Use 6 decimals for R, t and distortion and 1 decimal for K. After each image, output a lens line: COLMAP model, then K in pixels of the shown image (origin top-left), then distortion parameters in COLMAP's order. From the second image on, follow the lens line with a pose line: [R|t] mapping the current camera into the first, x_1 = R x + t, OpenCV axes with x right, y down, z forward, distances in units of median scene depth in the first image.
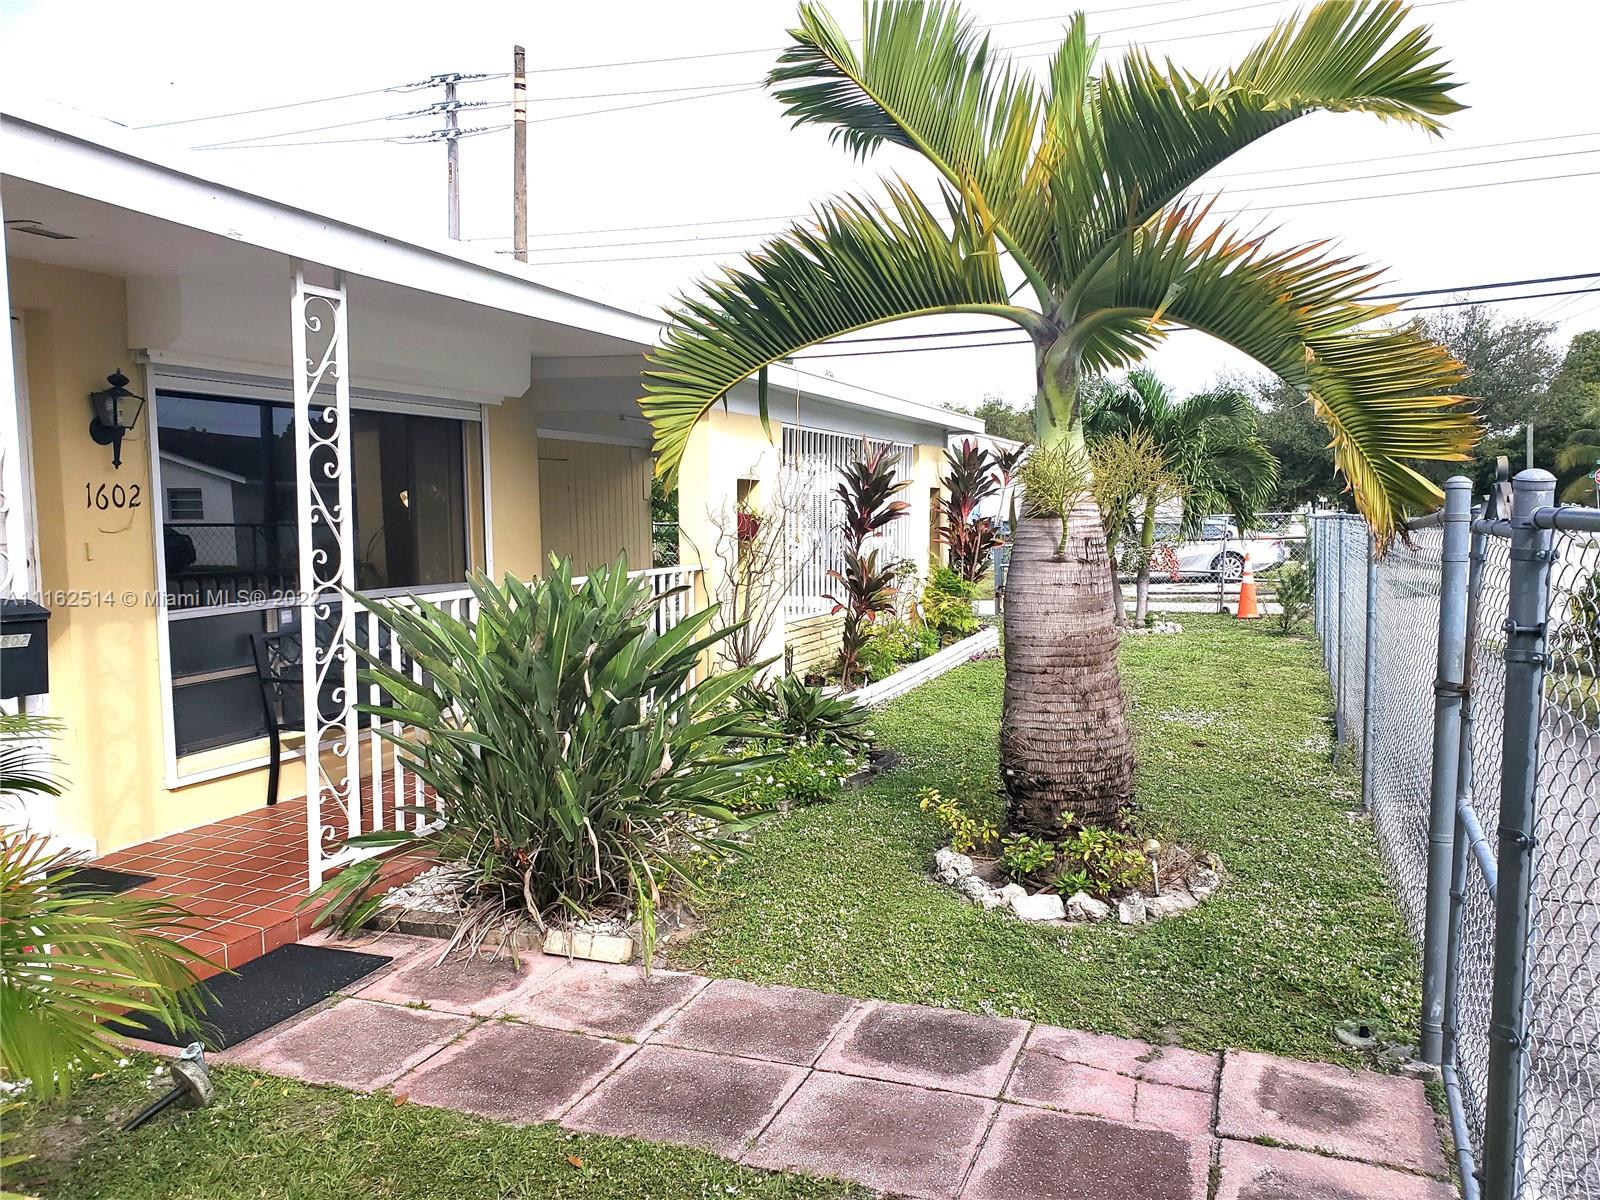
lens RADIAL K [[1253.3, 0, 796.9], [0, 1253.3, 596.3], [0, 0, 1]] dist [0.019547, 0.005858]
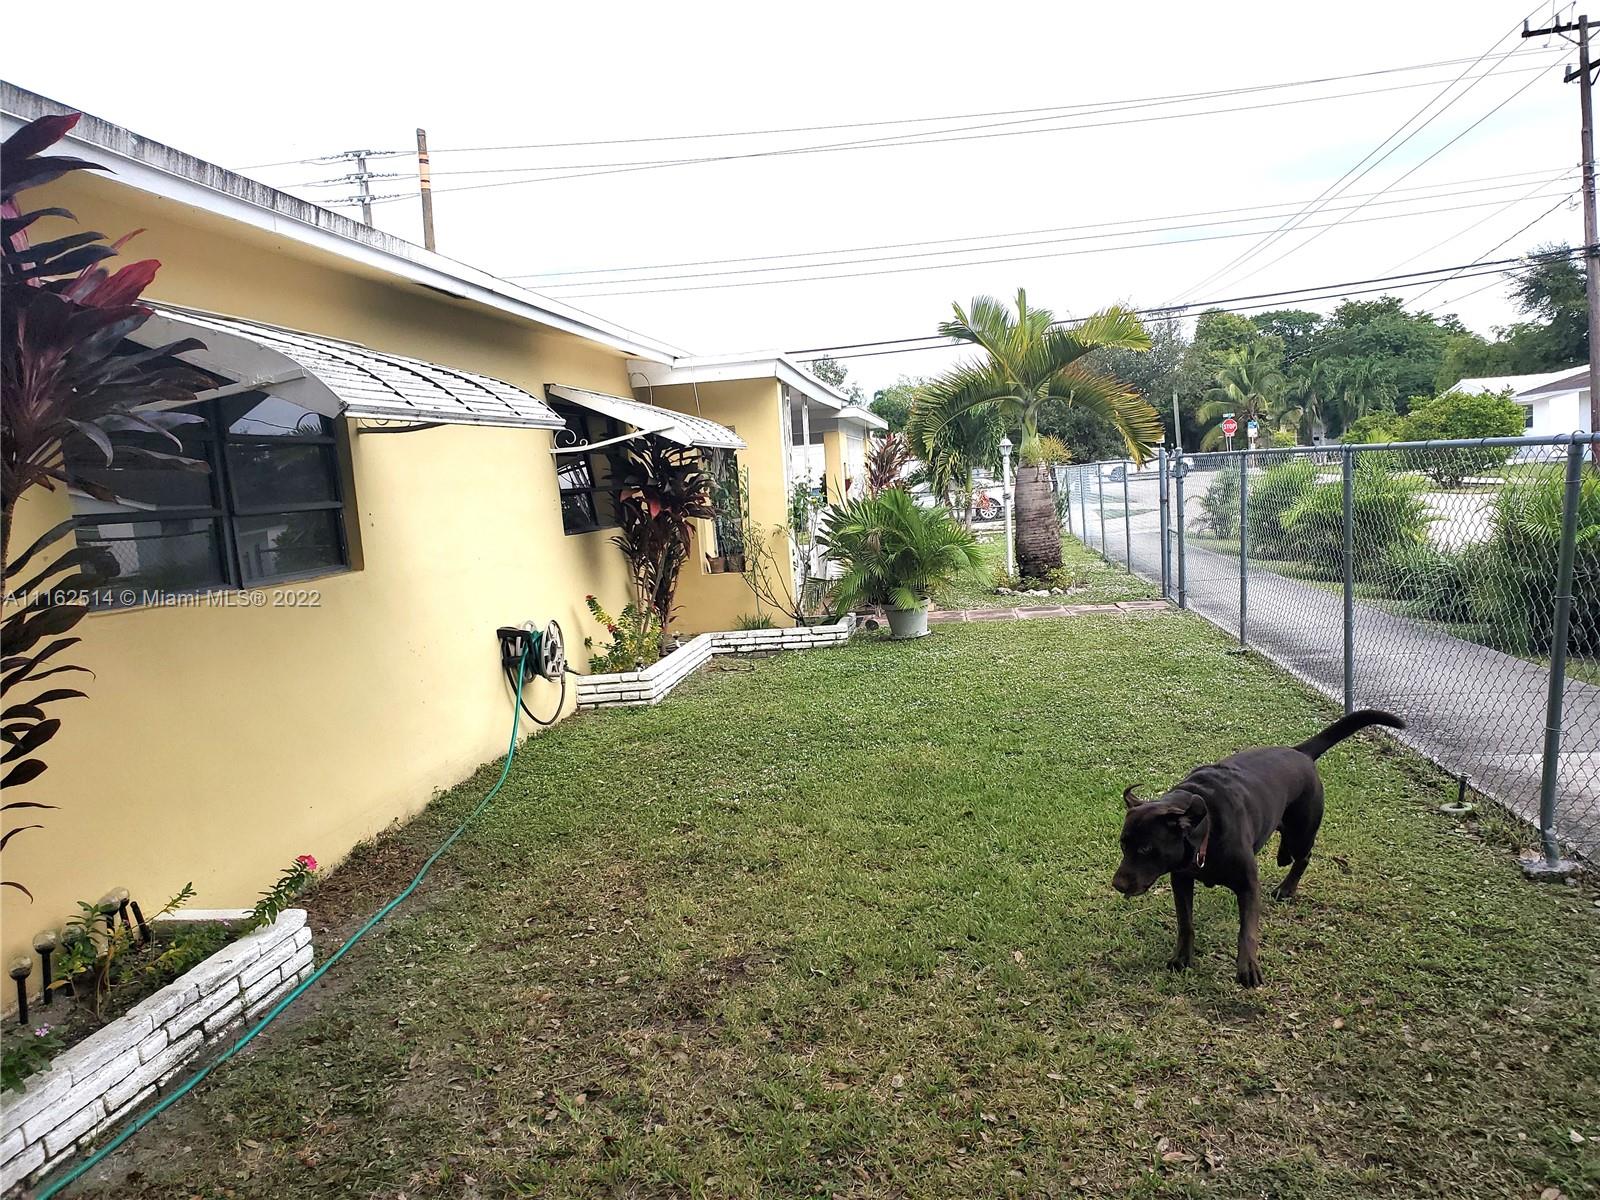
lens RADIAL K [[1253.3, 0, 791.7], [0, 1253.3, 616.2], [0, 0, 1]] dist [0.019547, 0.005858]
pose [[0.972287, -0.084059, 0.218157, -0.175653], [0.077329, 0.996234, 0.039223, 0.021805], [-0.220633, -0.021266, 0.975125, -0.302536]]
